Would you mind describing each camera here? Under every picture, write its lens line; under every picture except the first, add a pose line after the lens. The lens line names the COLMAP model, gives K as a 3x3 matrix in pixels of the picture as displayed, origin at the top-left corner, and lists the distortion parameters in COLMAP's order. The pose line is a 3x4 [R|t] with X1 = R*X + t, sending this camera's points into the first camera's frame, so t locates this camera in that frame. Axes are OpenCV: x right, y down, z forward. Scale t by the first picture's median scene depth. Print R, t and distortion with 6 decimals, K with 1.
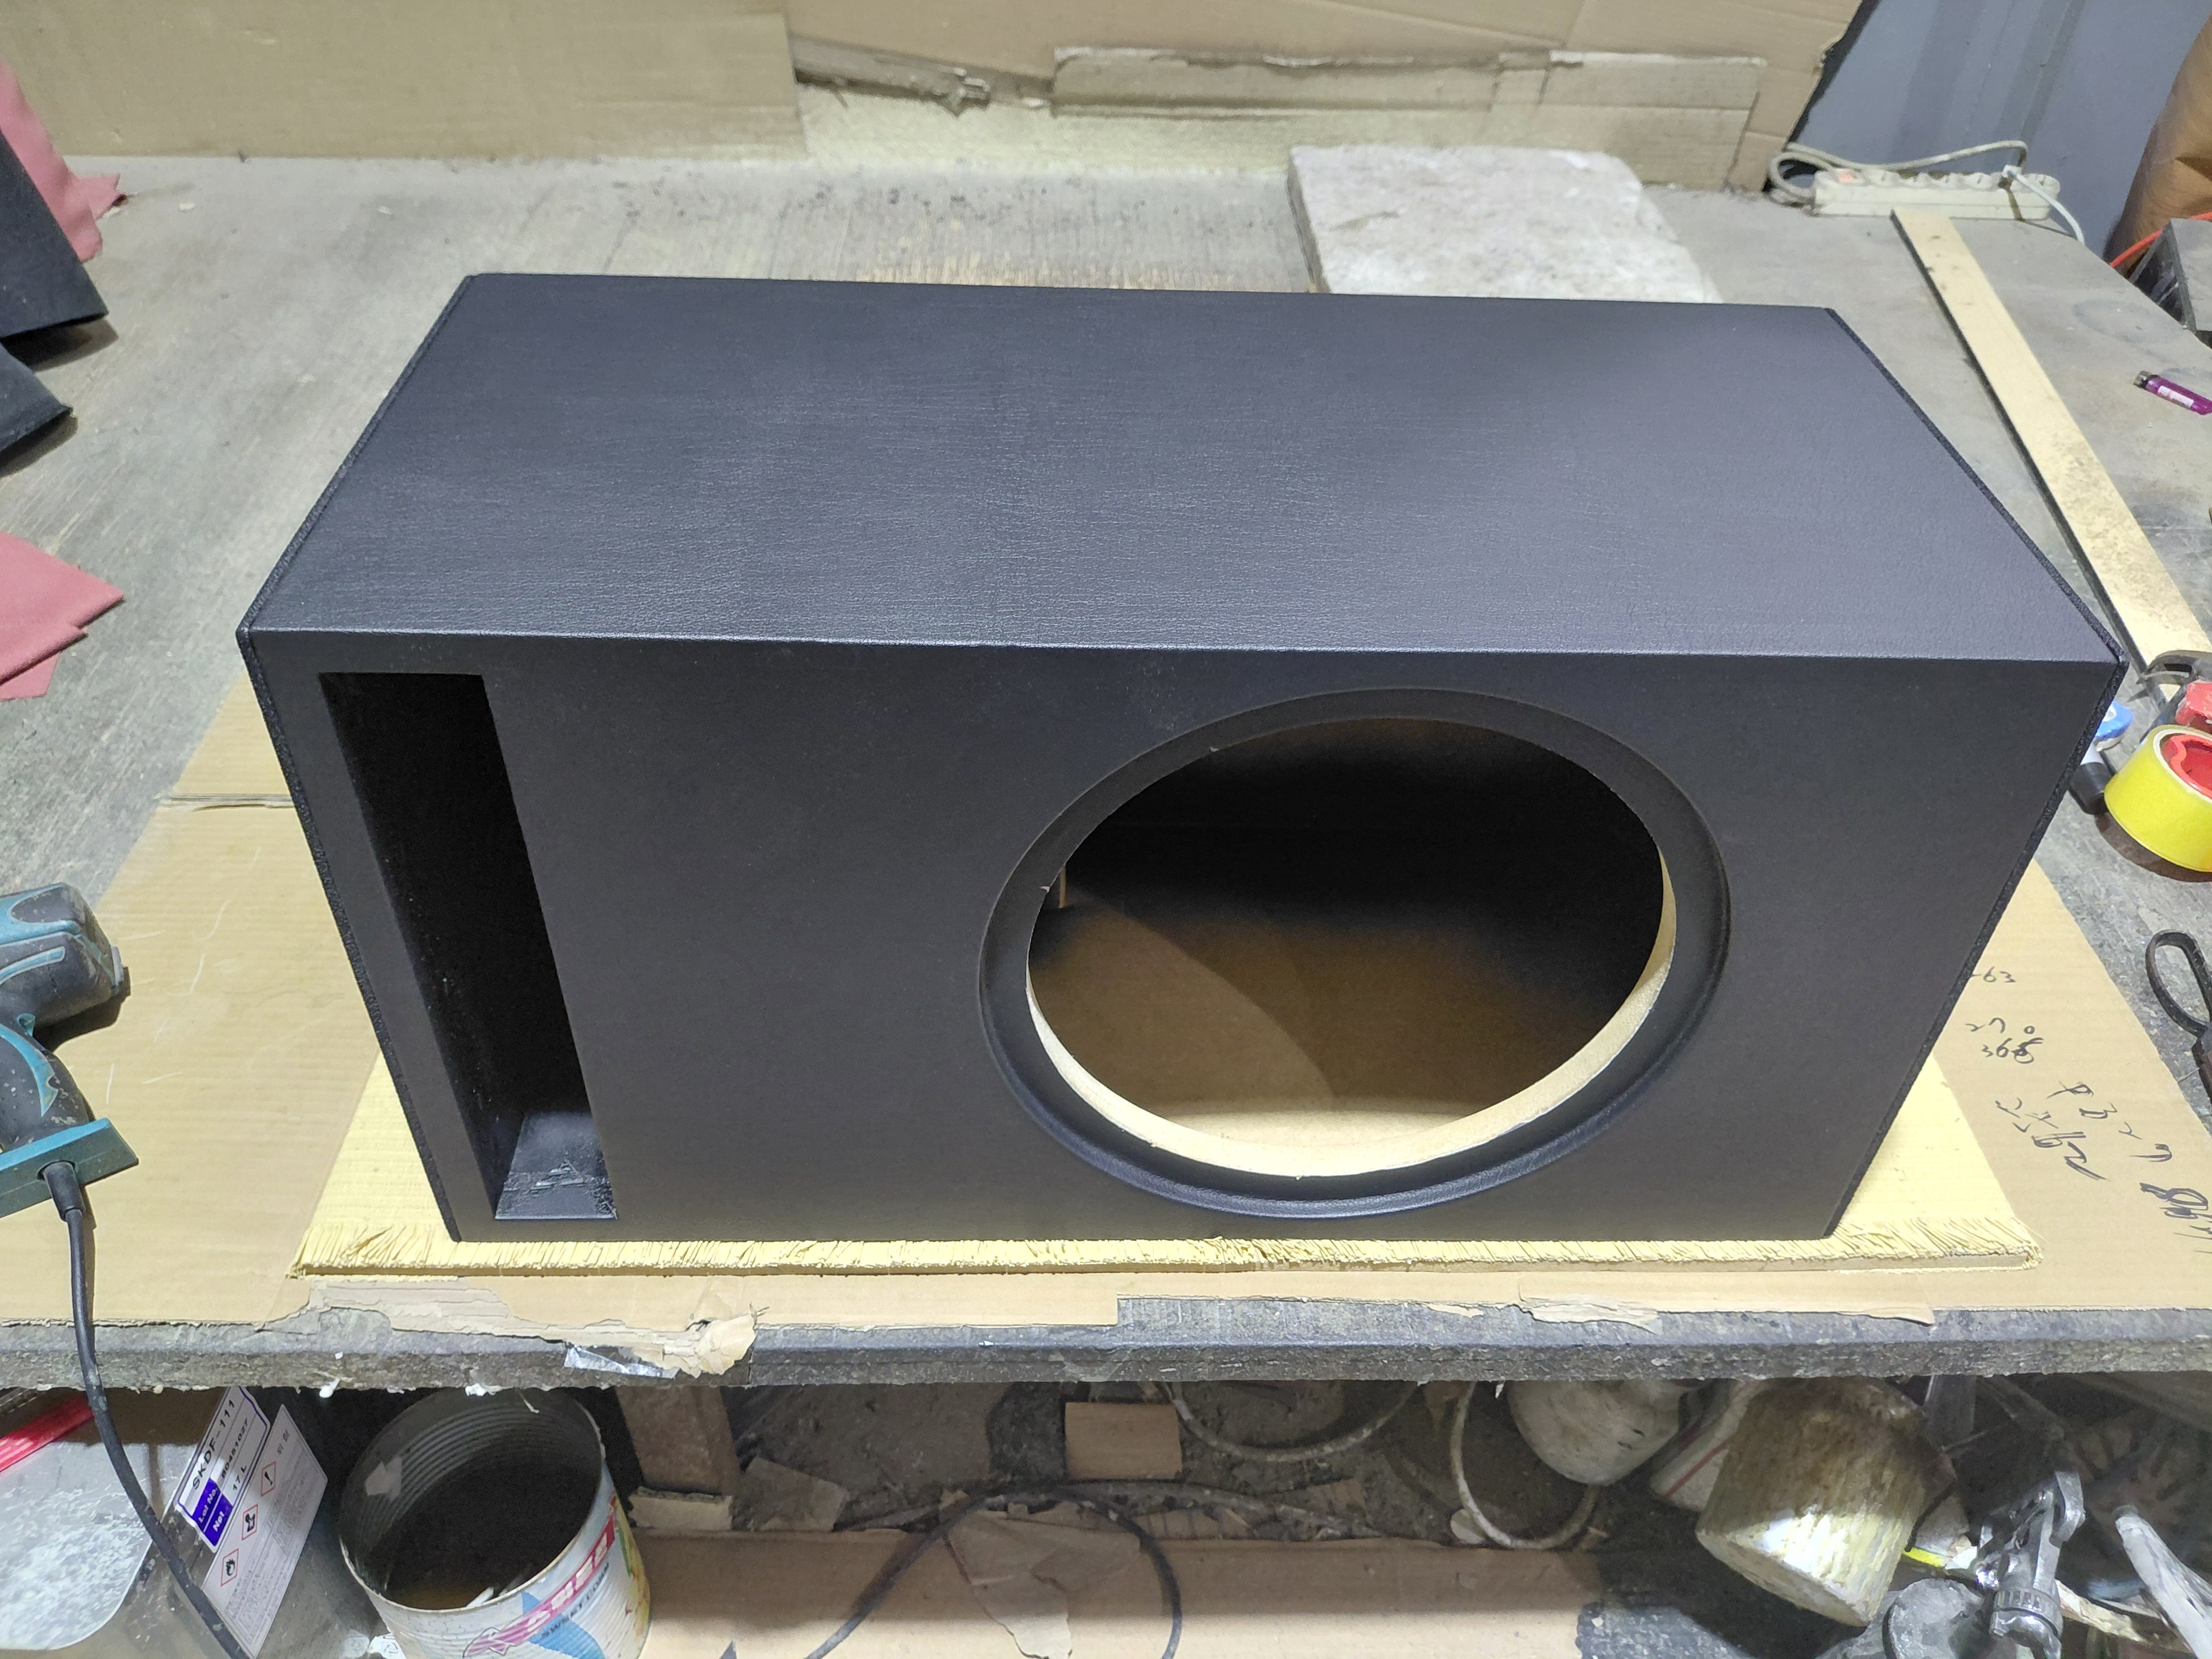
lens RADIAL K [[1674.7, 0, 1114.5], [0, 1674.7, 847.0], [0, 0, 1]] dist [-0.026000, -0.010698]
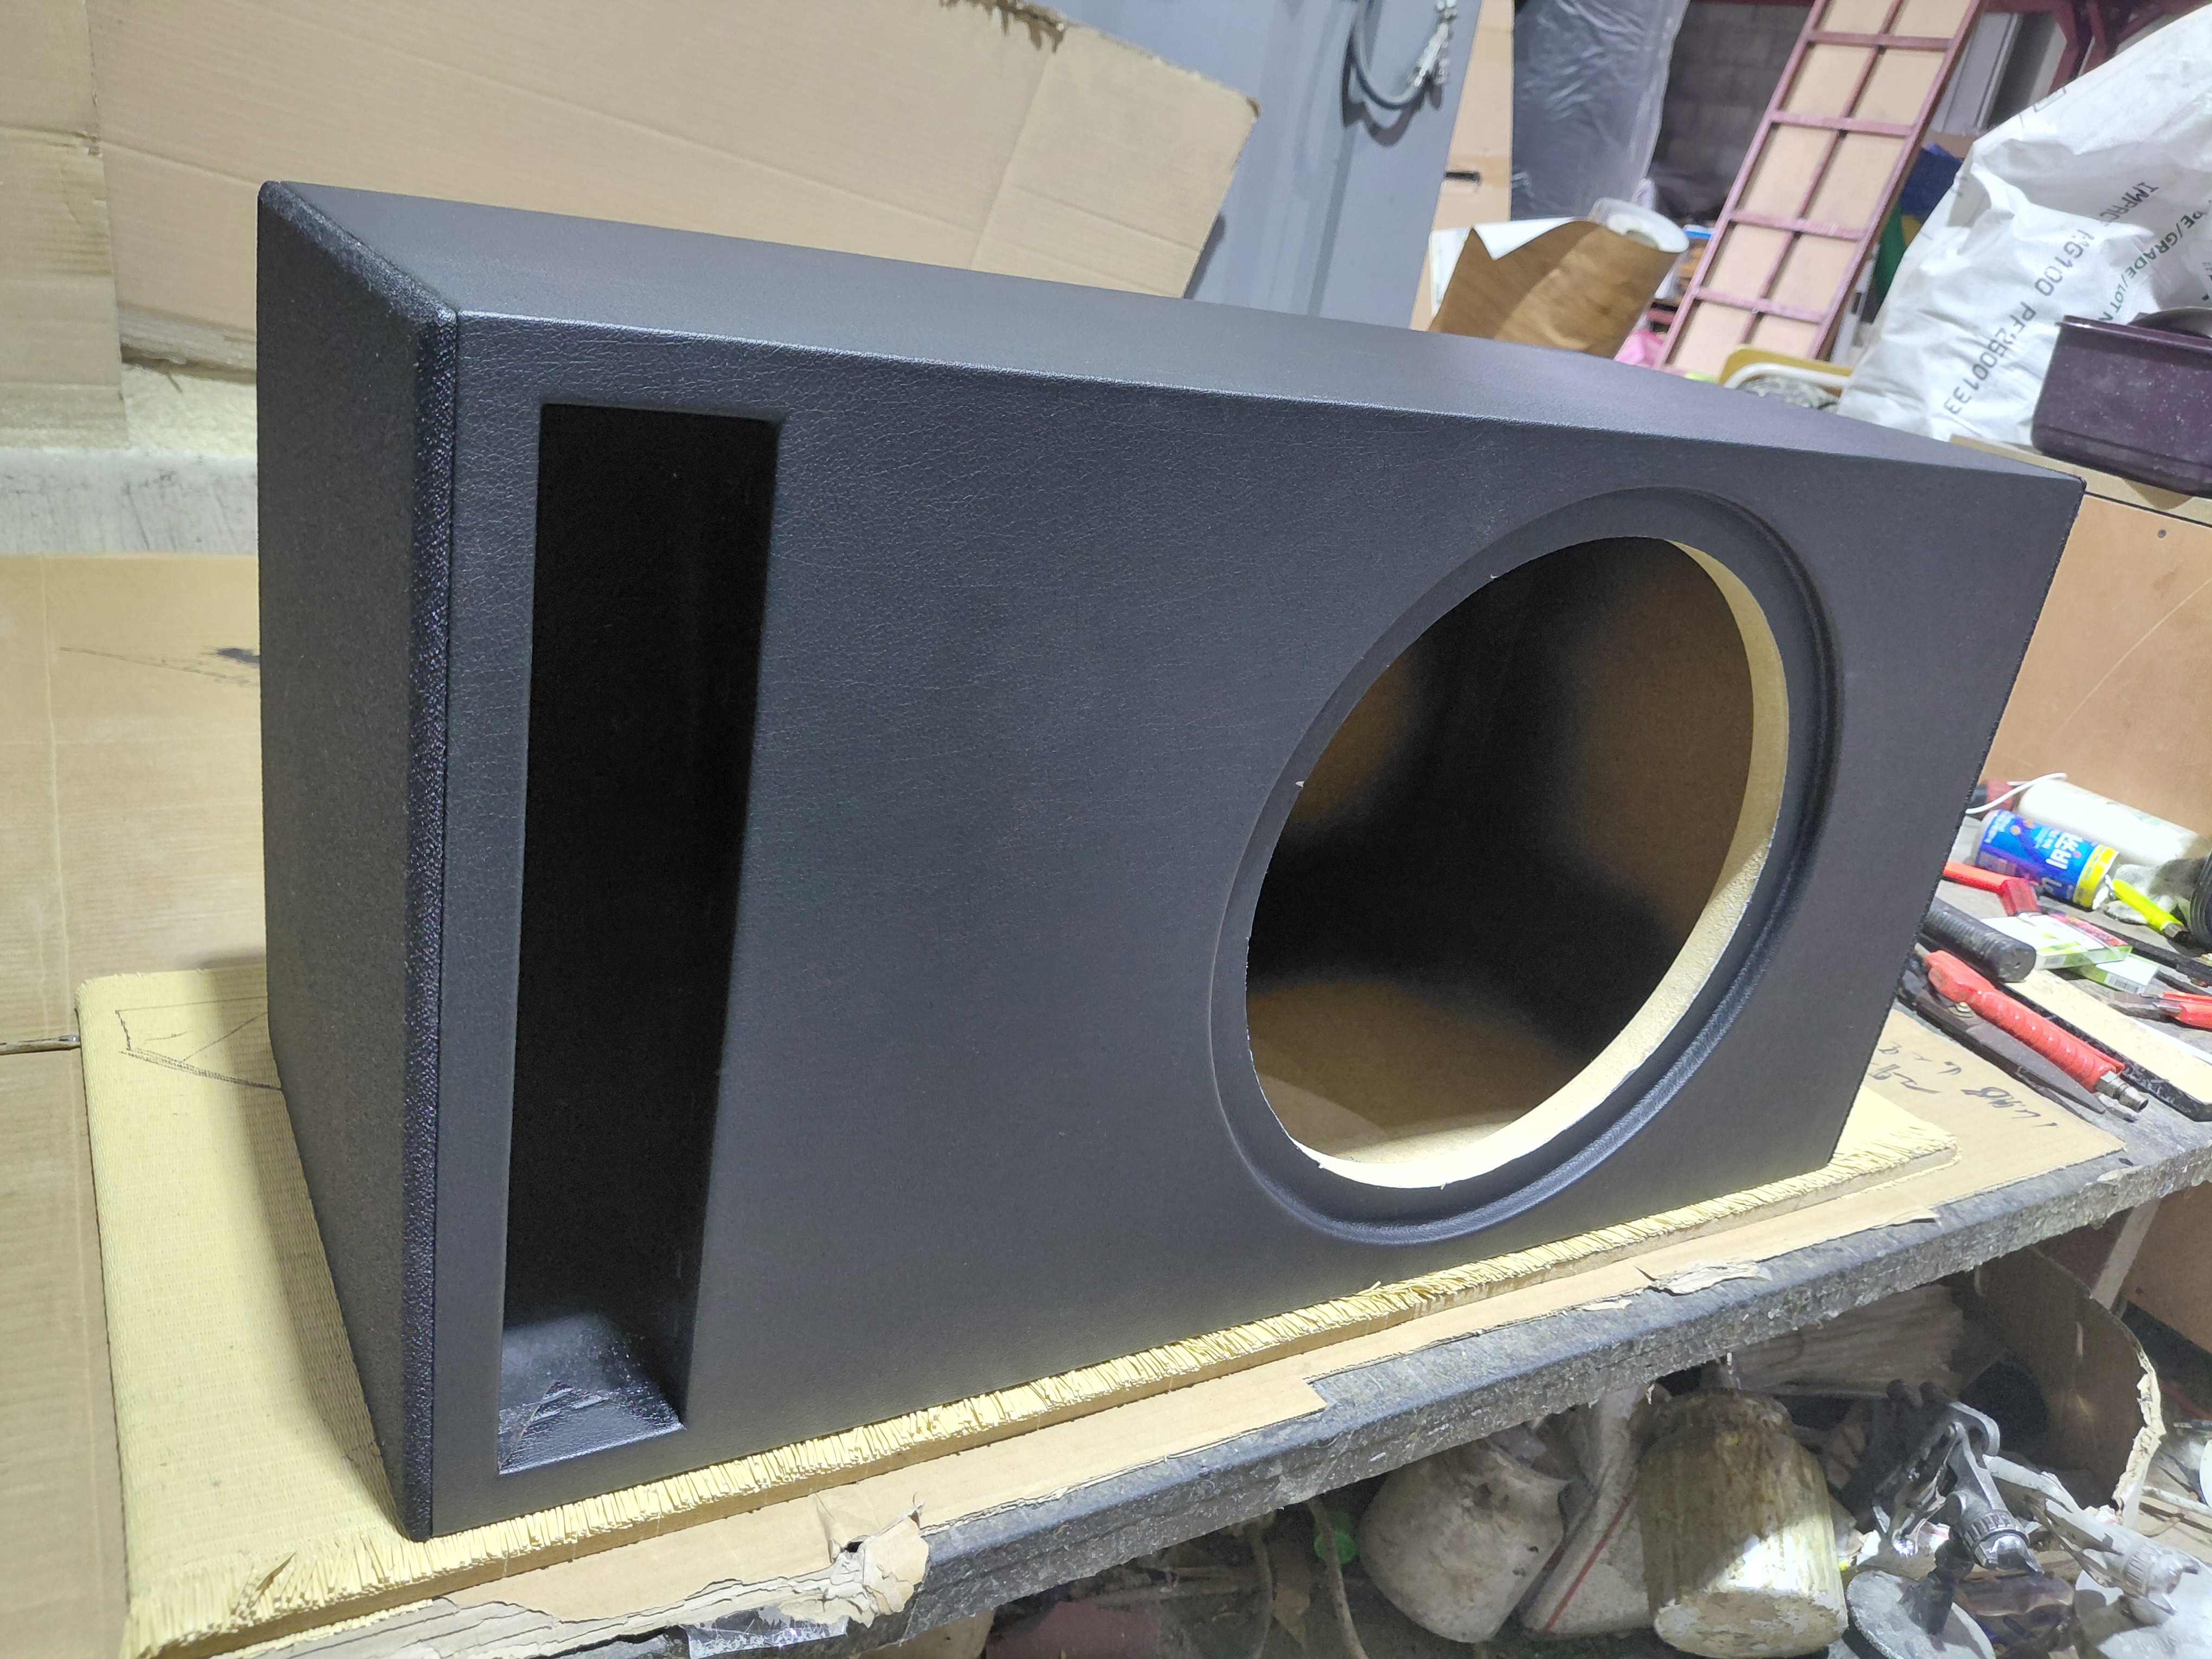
lens RADIAL K [[1674.7, 0, 1105.6], [0, 1674.7, 852.2], [0, 0, 1]] dist [-0.026000, -0.010698]
pose [[0.865928, -0.088836, 0.492217, -0.444050], [0.219094, 0.952033, -0.213616, 0.175702], [-0.449630, 0.292818, 0.843855, 0.288670]]
